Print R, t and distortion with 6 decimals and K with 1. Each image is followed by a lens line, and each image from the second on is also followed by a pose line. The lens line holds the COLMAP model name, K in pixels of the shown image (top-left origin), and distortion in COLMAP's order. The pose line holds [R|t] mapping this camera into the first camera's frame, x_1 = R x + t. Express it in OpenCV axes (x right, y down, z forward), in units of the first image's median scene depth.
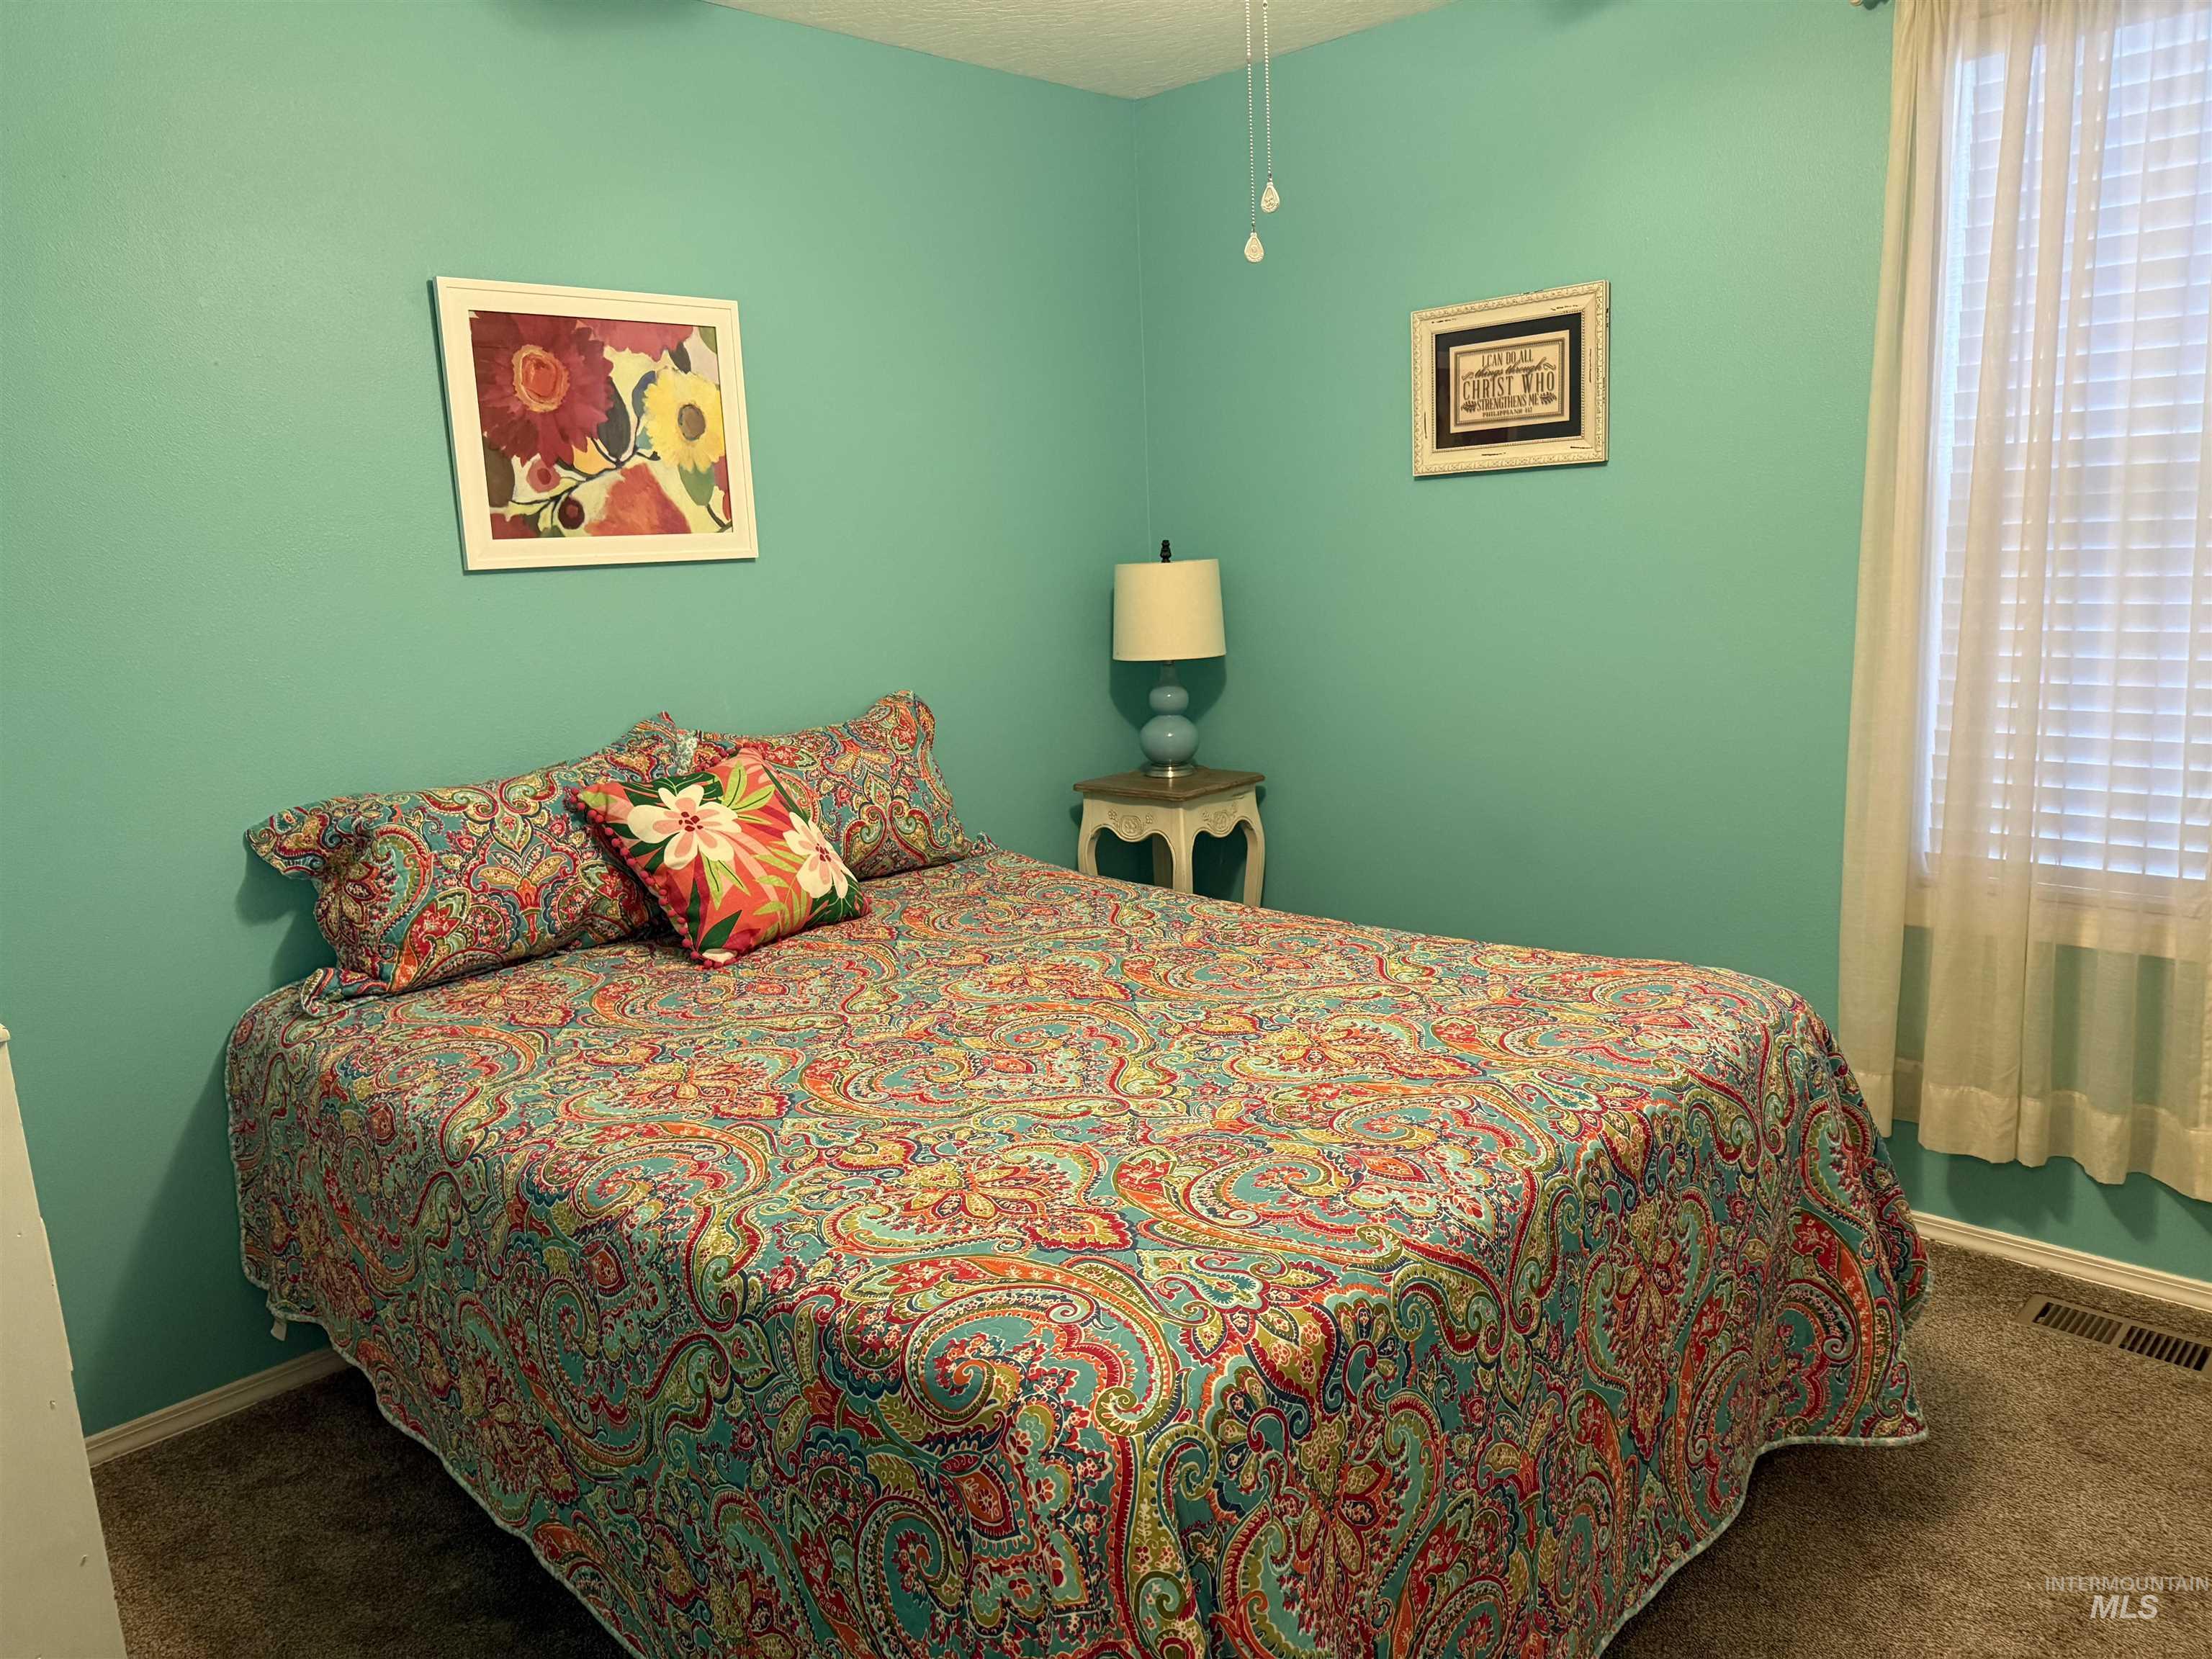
lens RADIAL K [[1535.0, 0, 1106.0], [0, 1535.0, 829.5], [0, 0, 1]] dist [0.028368, -0.046932]
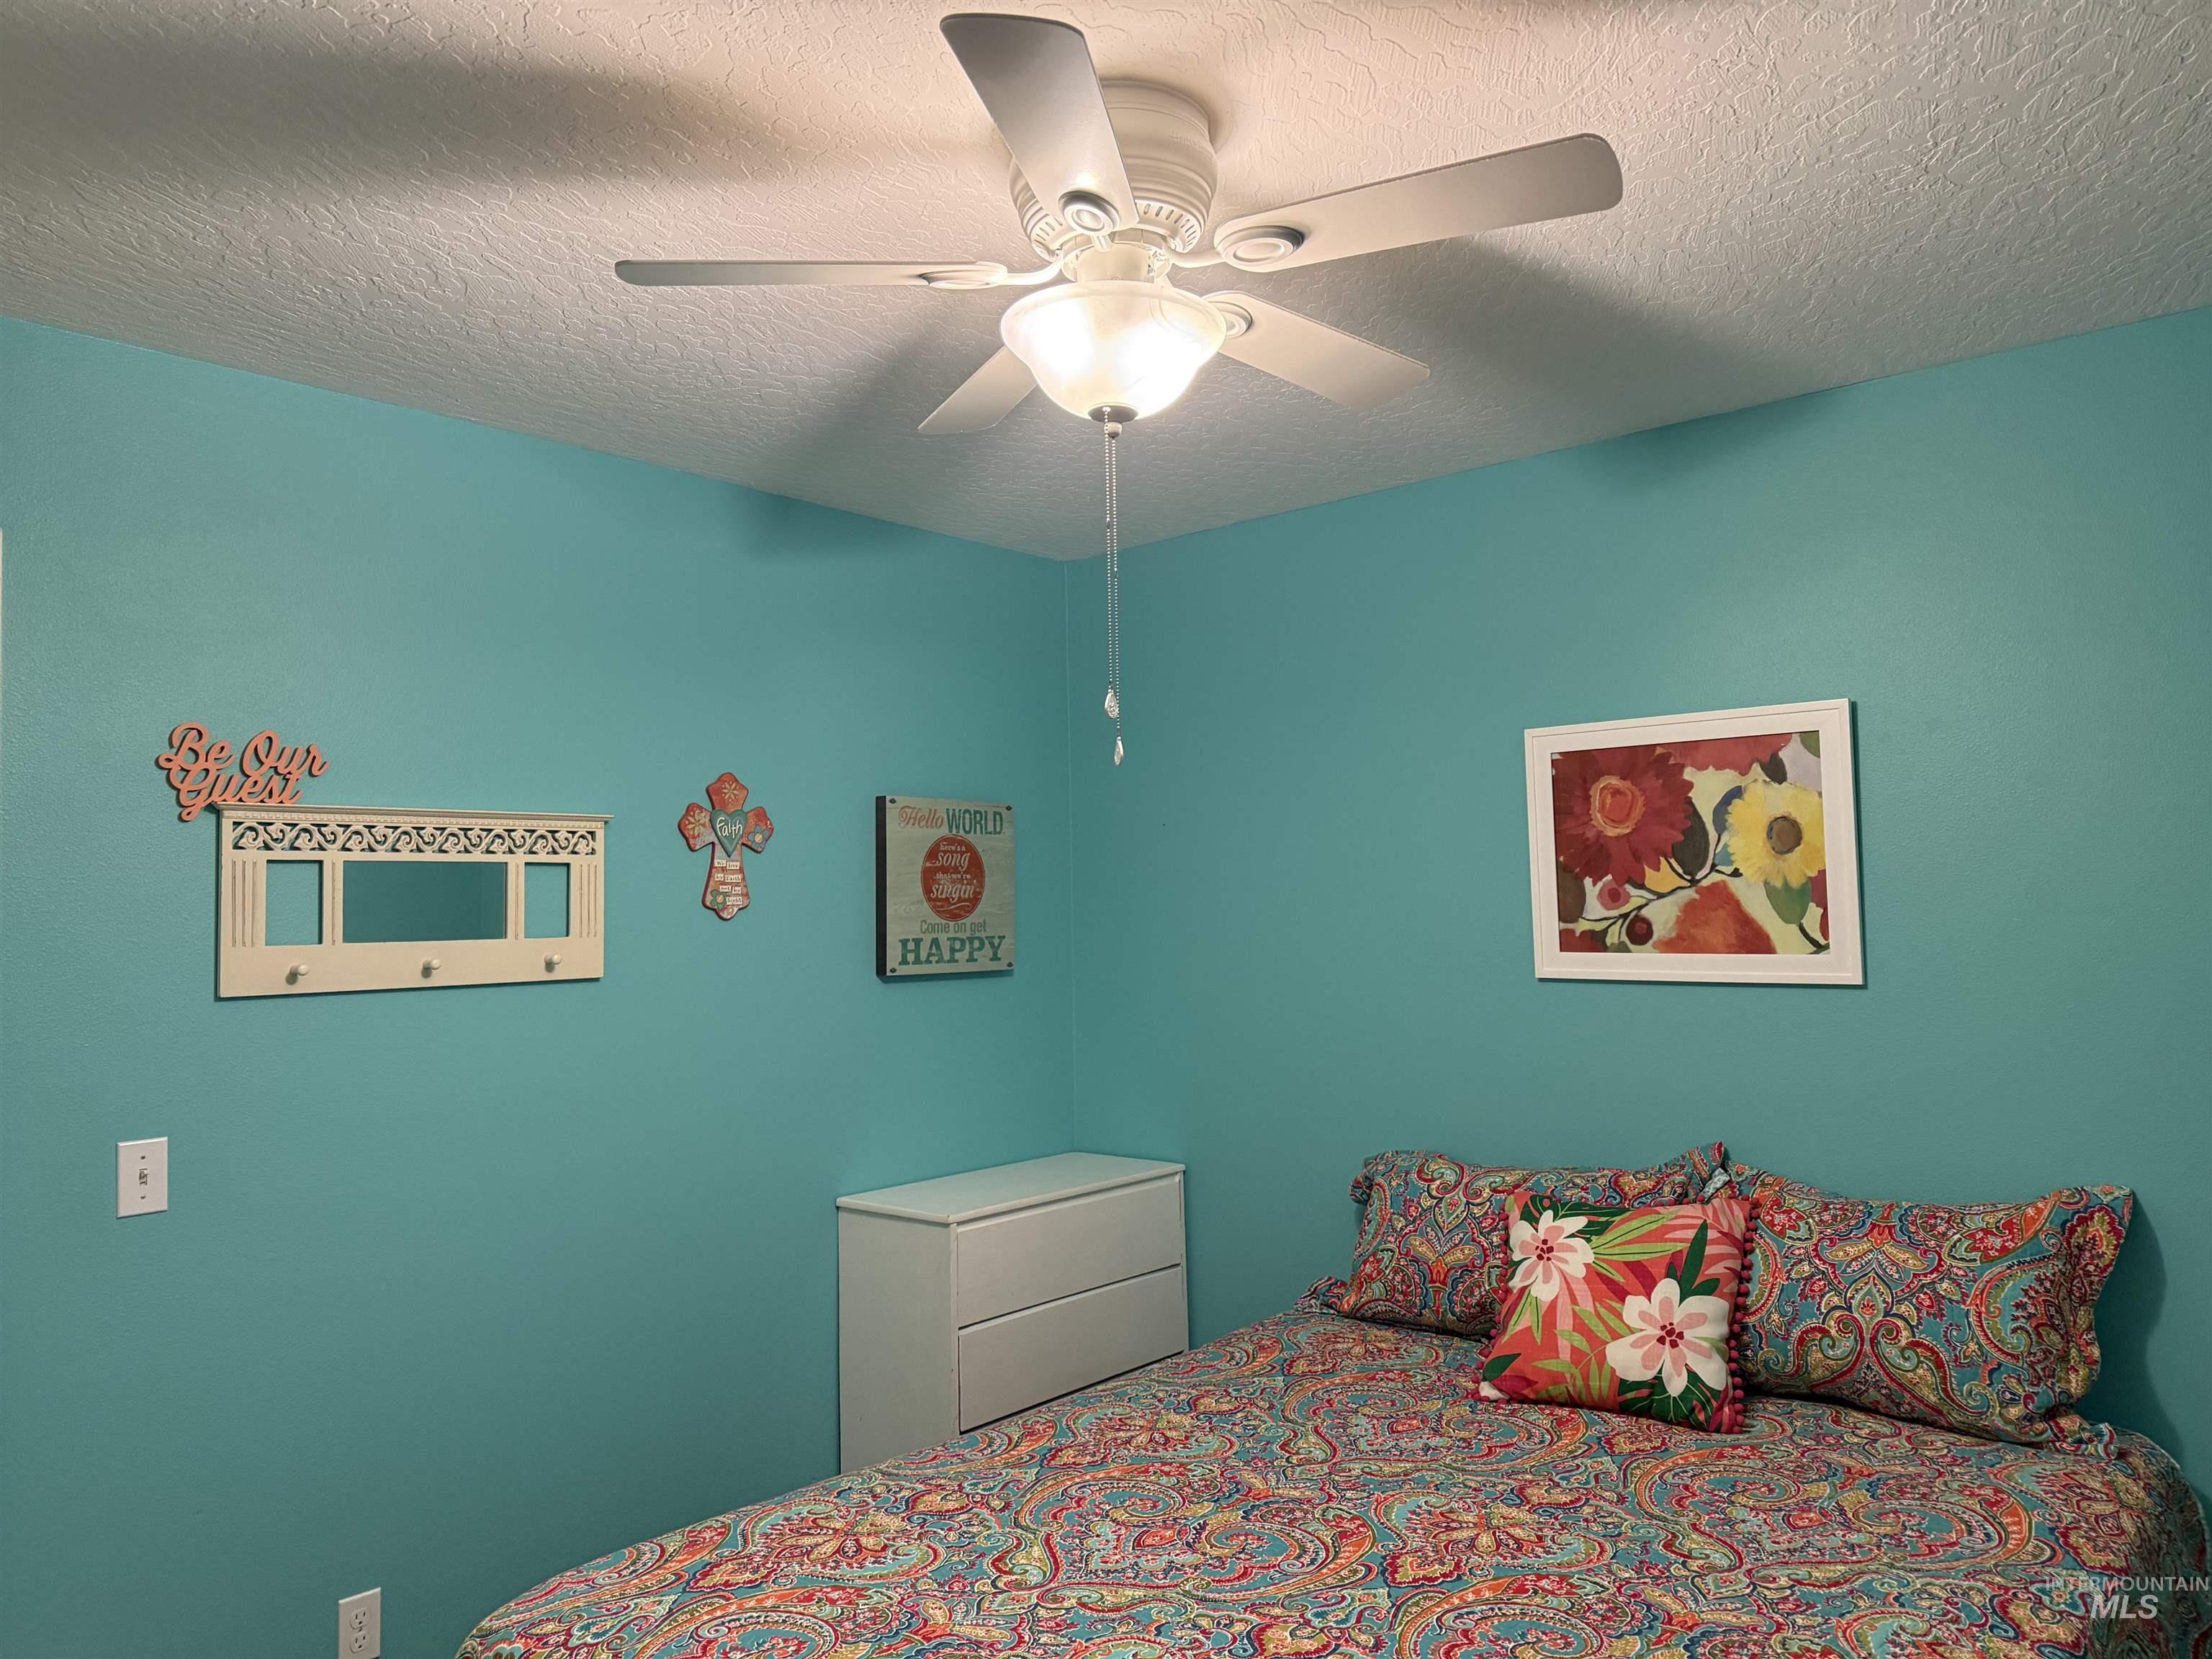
lens RADIAL K [[1535.0, 0, 1106.0], [0, 1535.0, 829.5], [0, 0, 1]] dist [0.028368, -0.046932]
pose [[0.053283, -0.003814, -0.998572, 0.667456], [-0.173057, 0.984826, -0.012995, -0.199379], [0.983469, 0.173503, 0.051815, 0.595060]]
